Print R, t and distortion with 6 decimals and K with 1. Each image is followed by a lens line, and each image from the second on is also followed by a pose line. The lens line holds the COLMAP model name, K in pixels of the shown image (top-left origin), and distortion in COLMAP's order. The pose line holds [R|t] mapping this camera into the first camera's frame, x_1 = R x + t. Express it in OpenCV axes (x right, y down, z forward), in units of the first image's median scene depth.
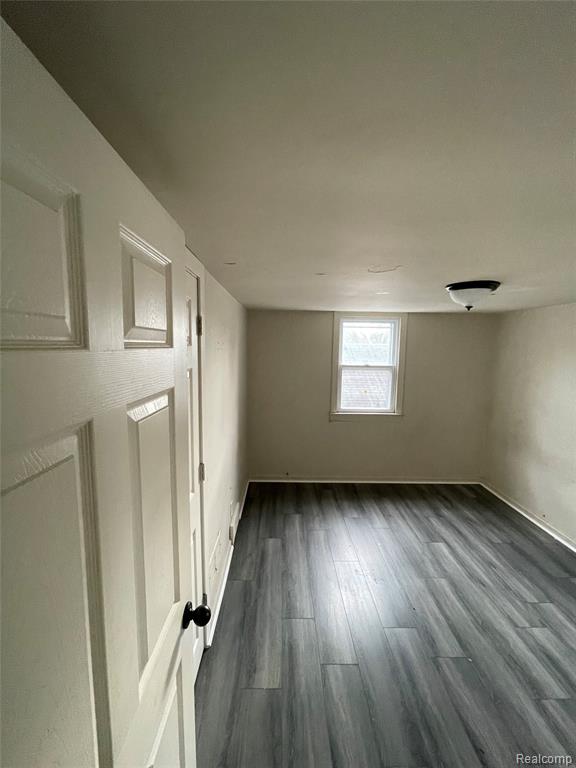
lens RADIAL K [[314.6, 0, 282.3], [0, 314.6, 380.7], [0, 0, 1]] dist [-0.000631, 0.000091]
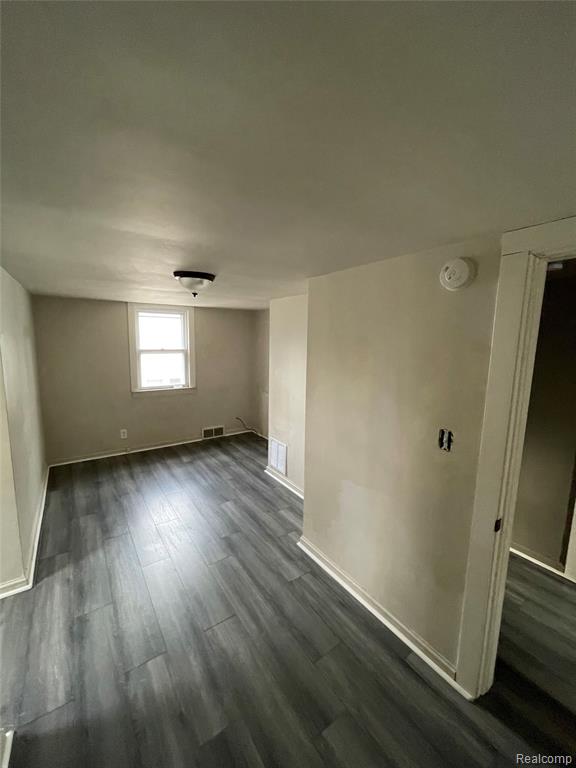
lens RADIAL K [[307.8, 0, 288.0], [0, 307.8, 384.0], [0, 0, 1]] dist [-0.000926, 0.000017]
pose [[0.826288, -0.088612, 0.556234, -0.001165], [0.063706, 0.995913, 0.064021, 0.040298], [-0.559634, -0.017464, 0.828556, -0.253304]]
